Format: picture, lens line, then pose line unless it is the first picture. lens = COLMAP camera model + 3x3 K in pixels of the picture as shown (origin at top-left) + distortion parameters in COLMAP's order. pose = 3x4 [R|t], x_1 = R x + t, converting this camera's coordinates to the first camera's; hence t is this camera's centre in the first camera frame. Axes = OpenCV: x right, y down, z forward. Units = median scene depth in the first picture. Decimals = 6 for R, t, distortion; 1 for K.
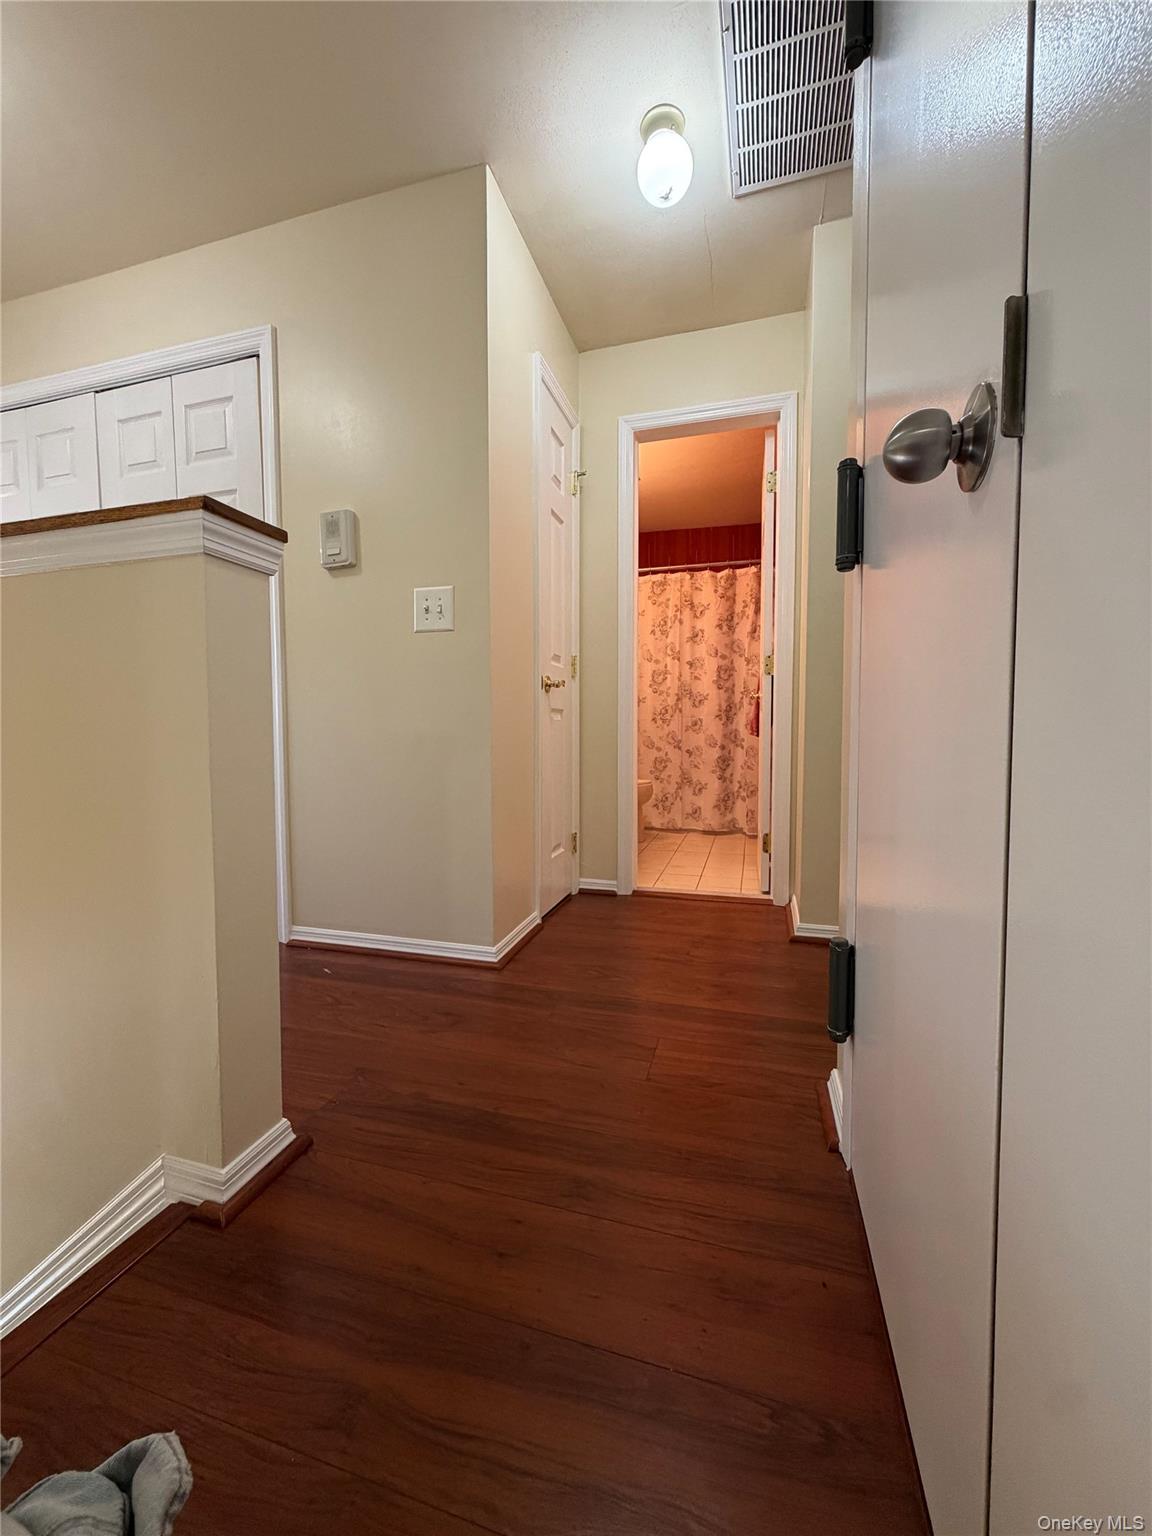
lens RADIAL K [[610.2, 0, 575.8], [0, 610.2, 763.5], [0, 0, 1]] dist [0.000191, -0.000070]
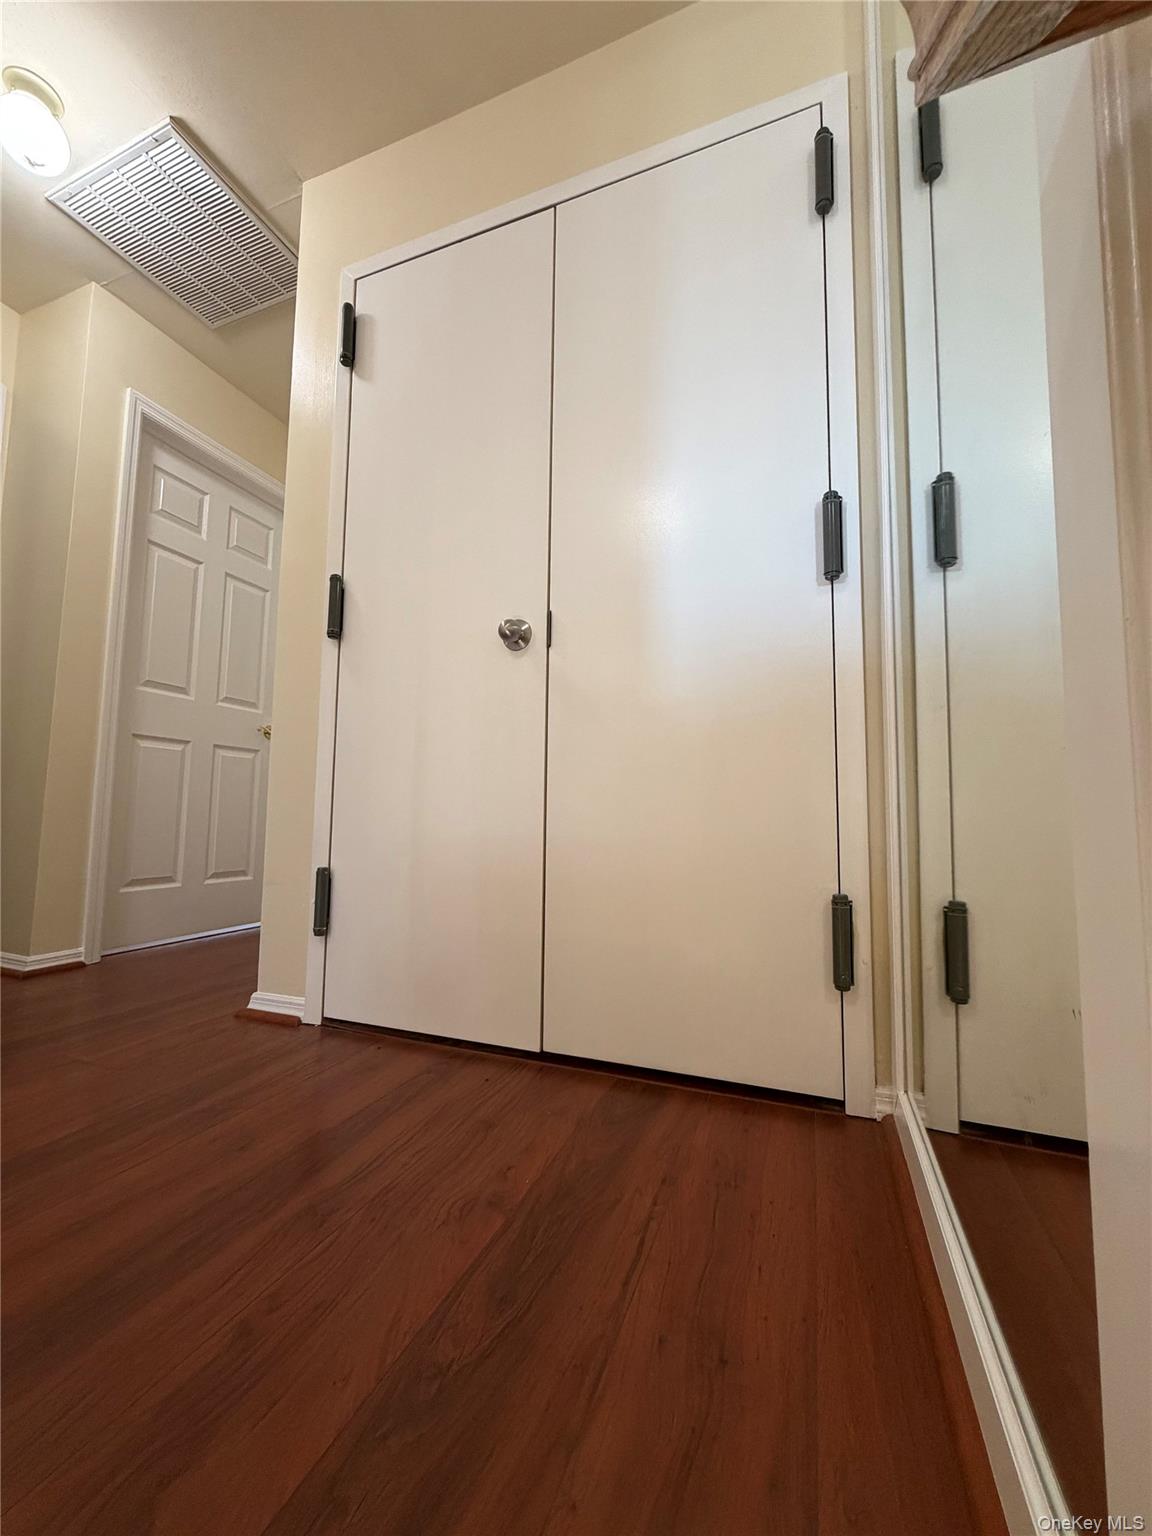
lens RADIAL K [[610.2, 0, 575.8], [0, 610.2, 763.5], [0, 0, 1]] dist [0.000191, -0.000070]
pose [[0.082490, 0.088648, 0.992641, -0.549087], [0.037798, 0.995041, -0.092003, 0.096781], [-0.995875, 0.045109, 0.078730, 0.113008]]
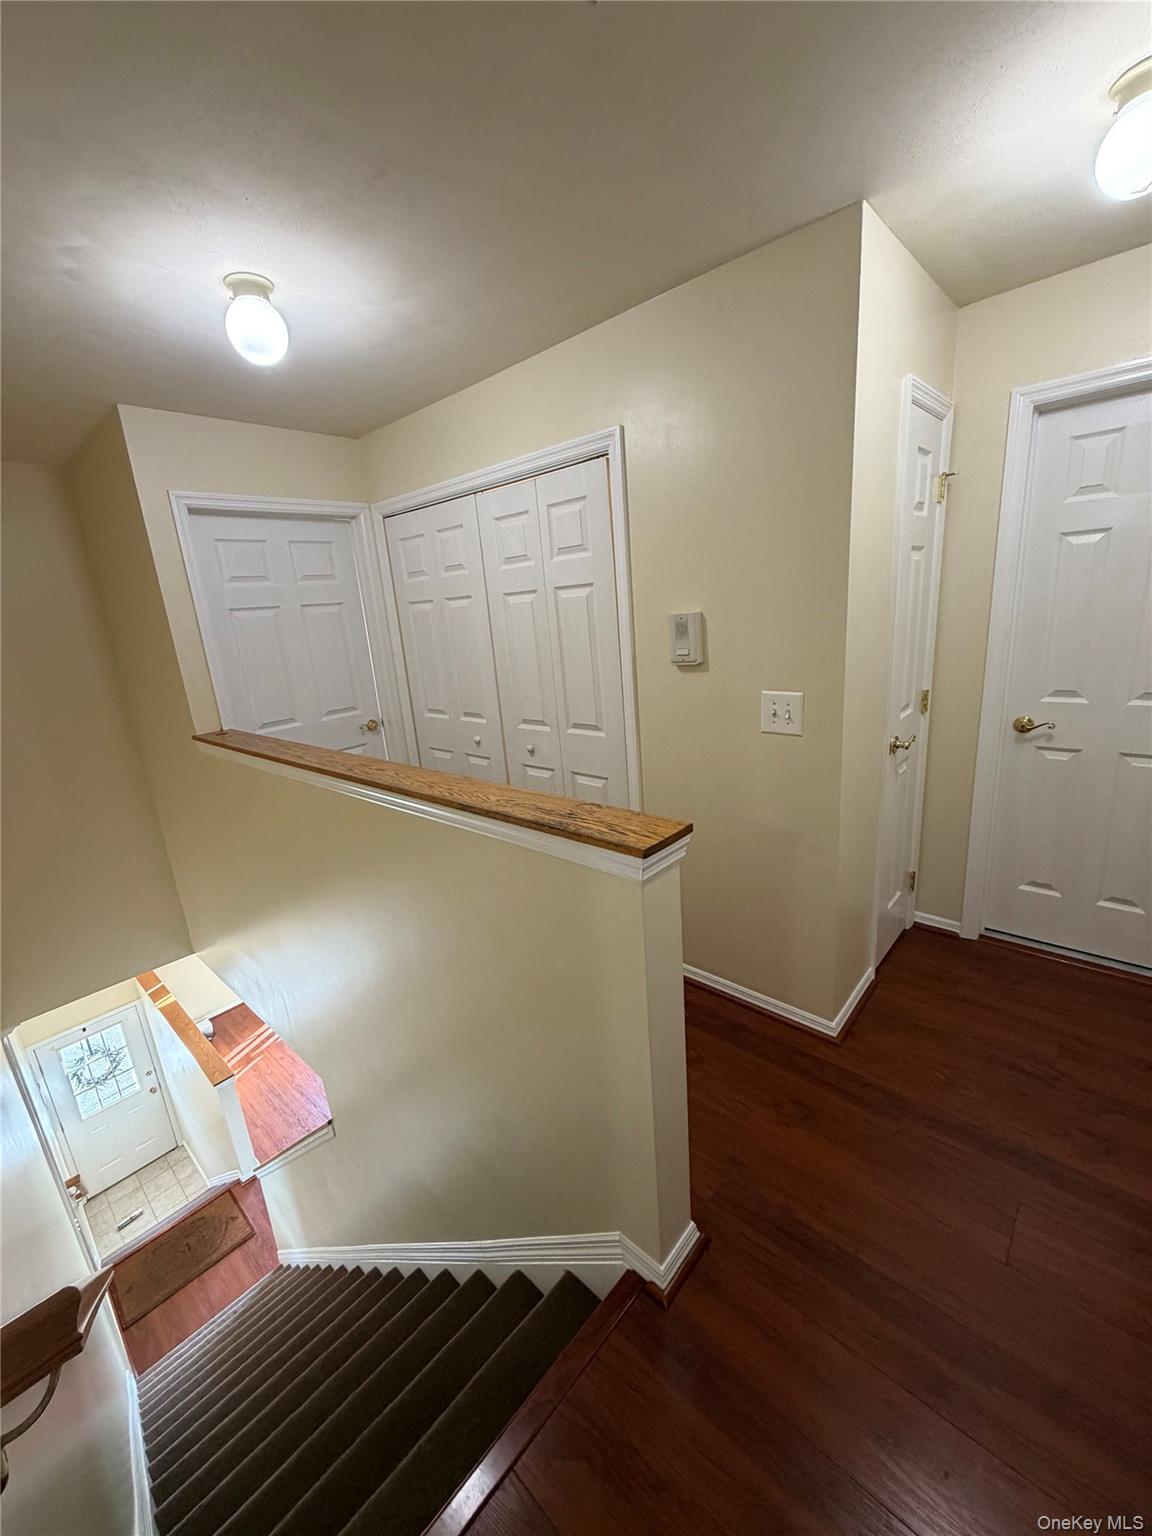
lens RADIAL K [[610.2, 0, 575.8], [0, 610.2, 763.5], [0, 0, 1]] dist [0.000191, -0.000070]
pose [[0.895078, 0.048108, -0.443307, -0.083057], [0.049656, 0.977226, 0.206309, -0.387889], [0.443136, -0.206676, 0.872305, -0.052791]]
